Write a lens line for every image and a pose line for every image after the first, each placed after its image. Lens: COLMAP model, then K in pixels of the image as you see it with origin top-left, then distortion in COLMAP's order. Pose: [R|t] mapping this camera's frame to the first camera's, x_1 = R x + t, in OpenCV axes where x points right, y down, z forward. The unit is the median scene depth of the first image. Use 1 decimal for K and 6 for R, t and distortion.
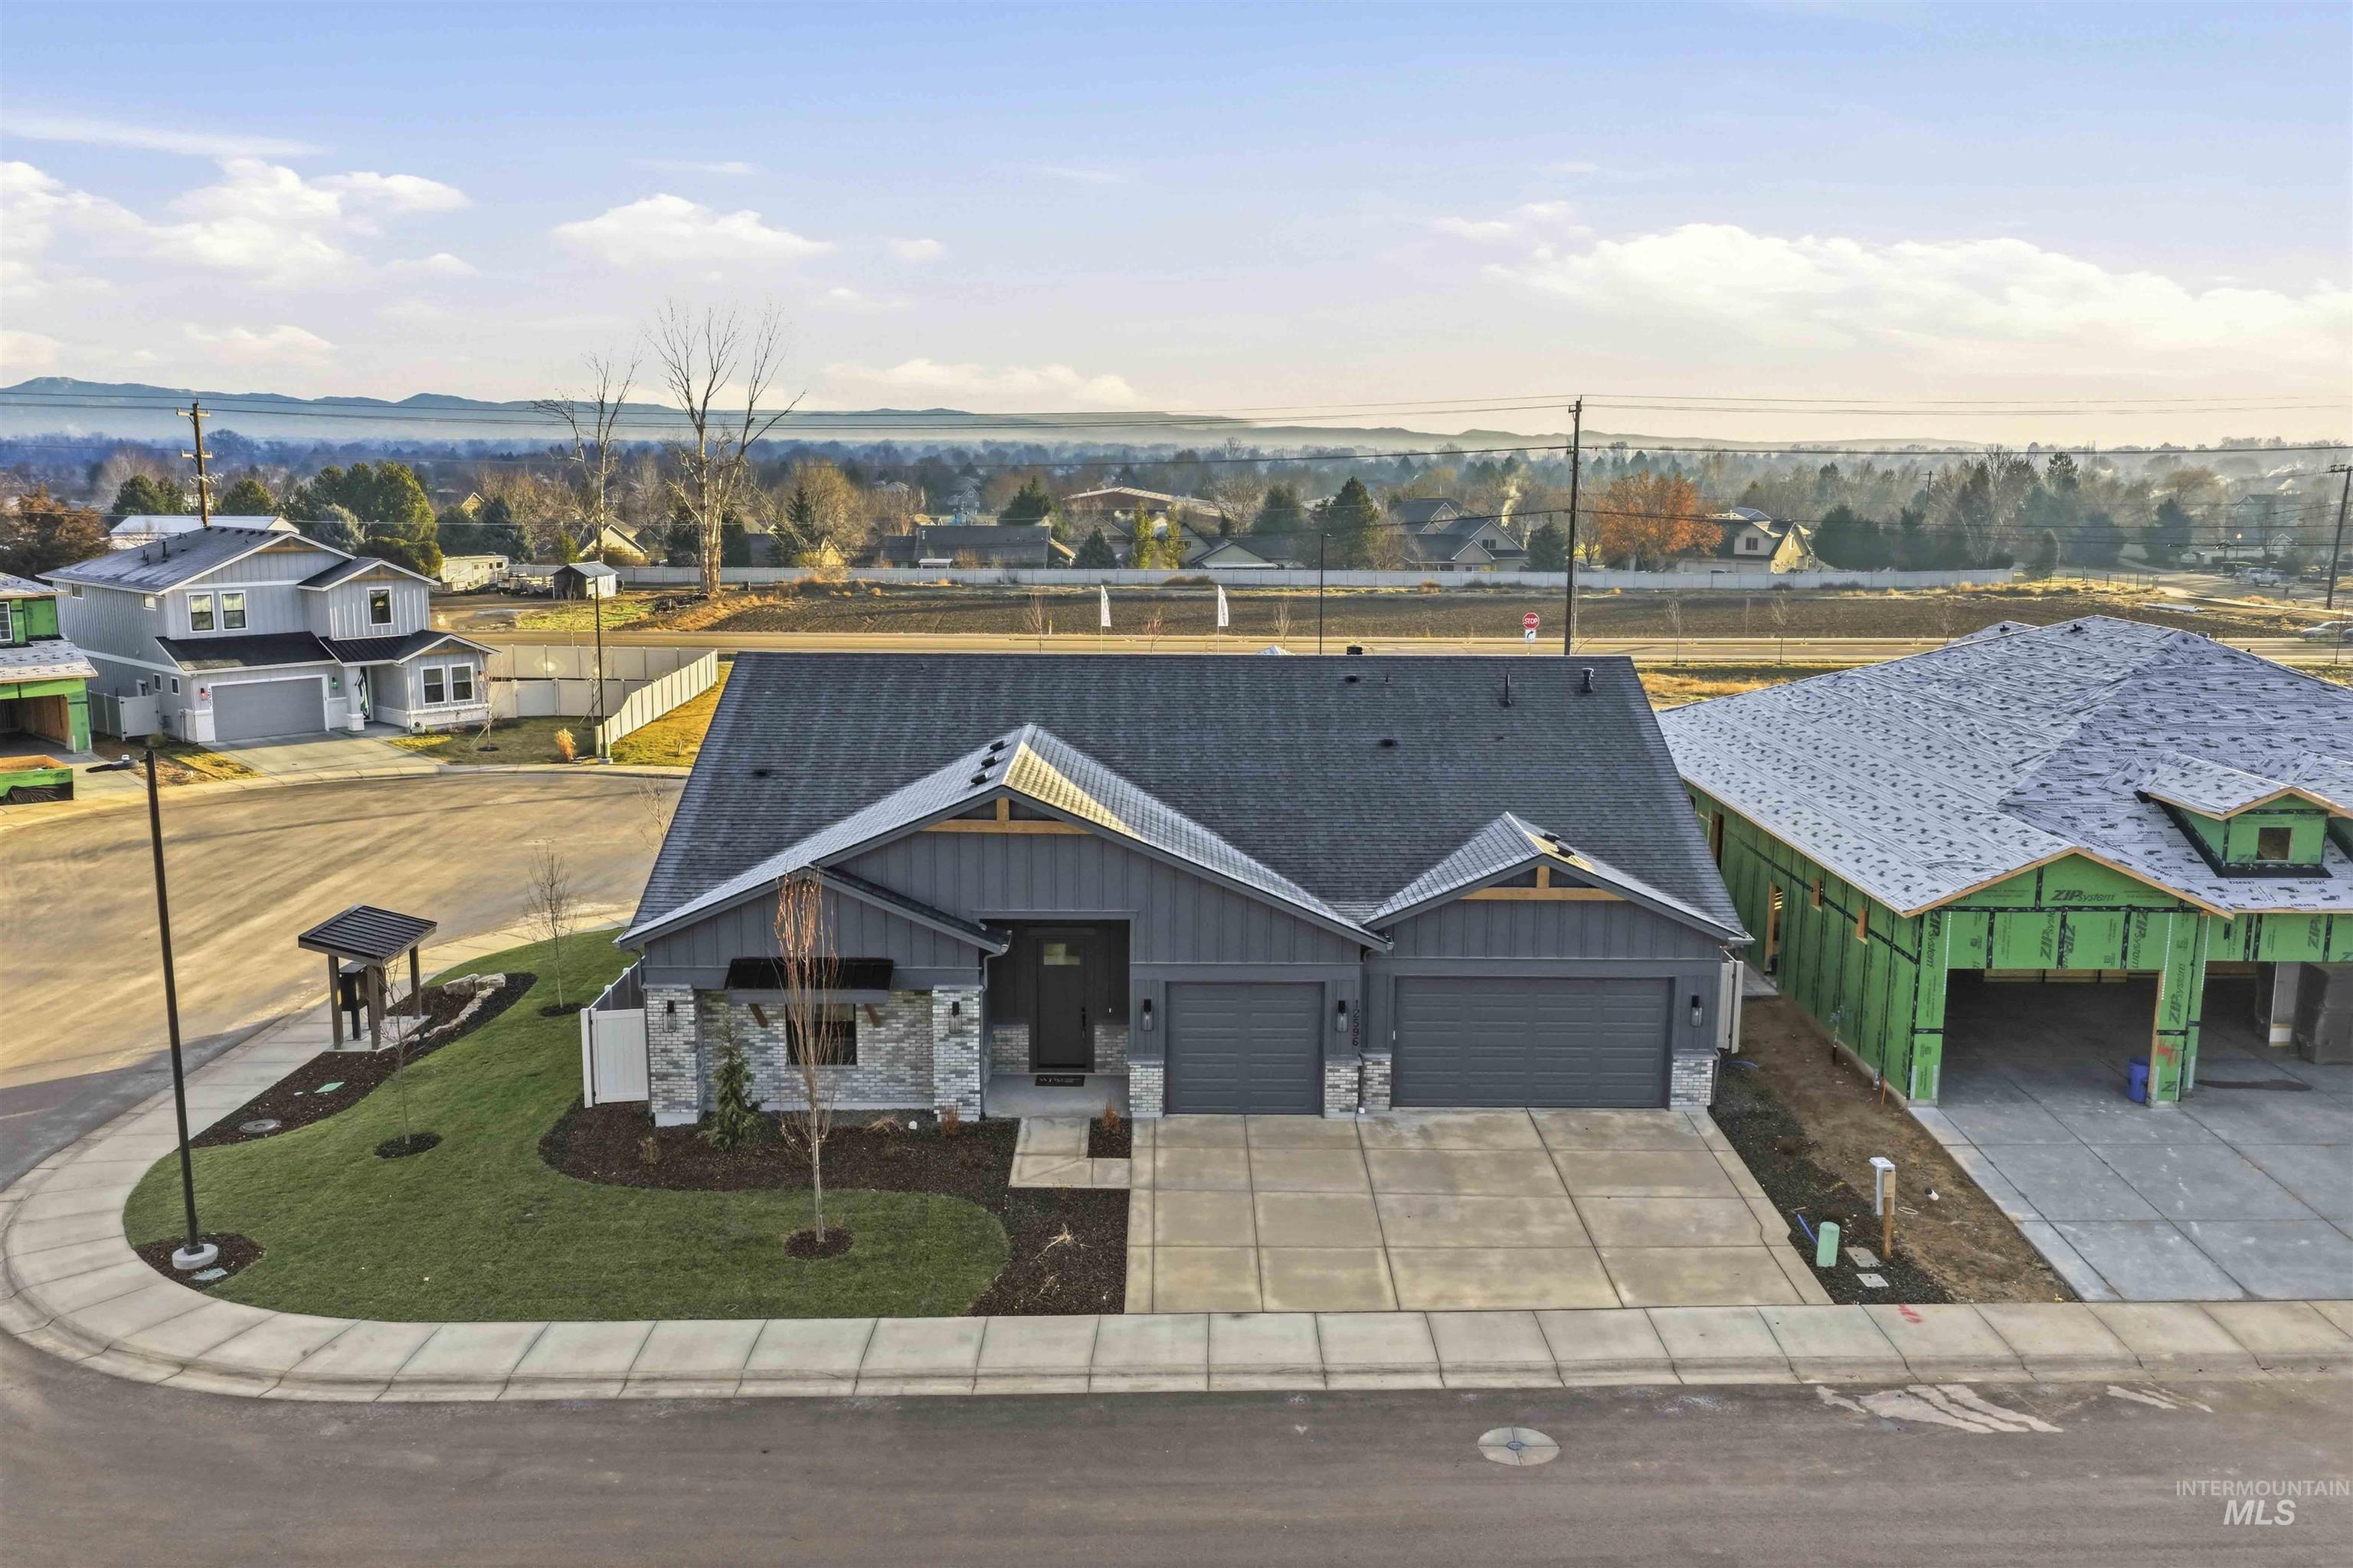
lens RADIAL K [[1939.1, 0, 1176.5], [0, 1939.1, 784.0], [0, 0, 1]] dist [-0.009072, 0.018457]
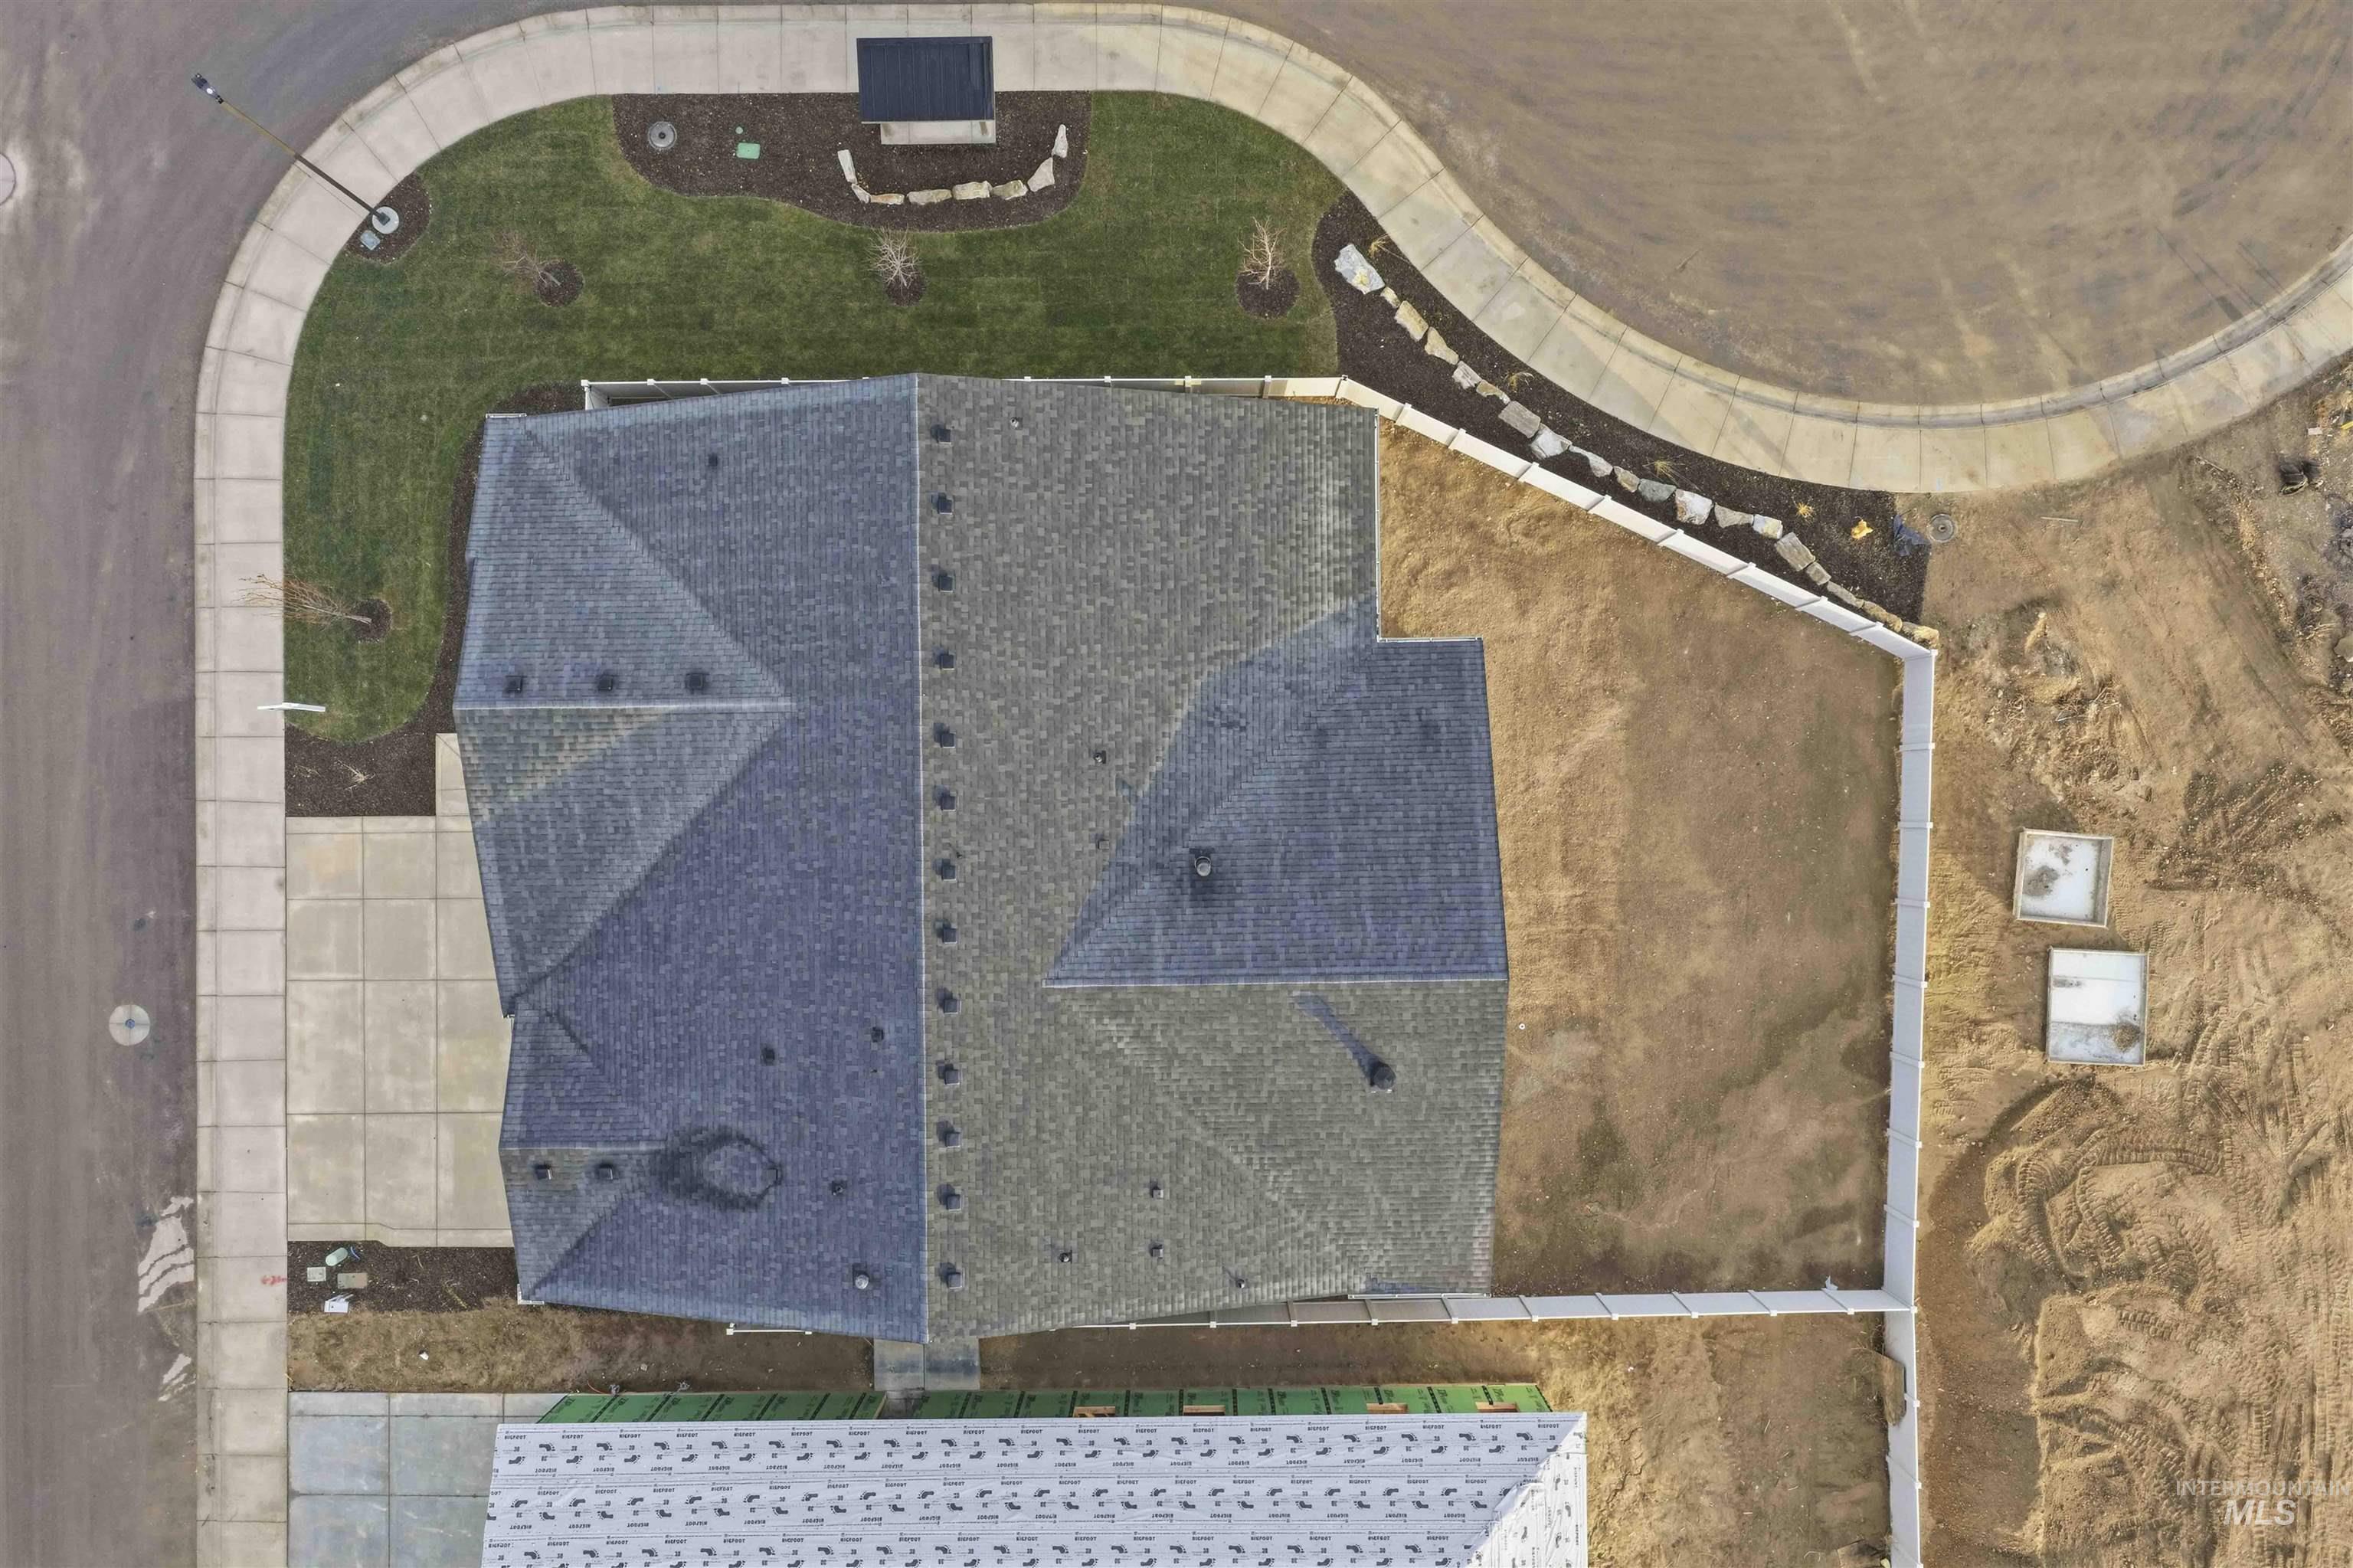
lens RADIAL K [[1918.5, 0, 1176.5], [0, 1918.5, 784.0], [0, 0, 1]] dist [0.006298, 0.003301]
pose [[0.008132, 0.999889, -0.012473, -0.023712], [-0.164975, 0.013644, 0.986203, -1.241583], [0.986264, -0.005962, 0.165067, 1.226443]]
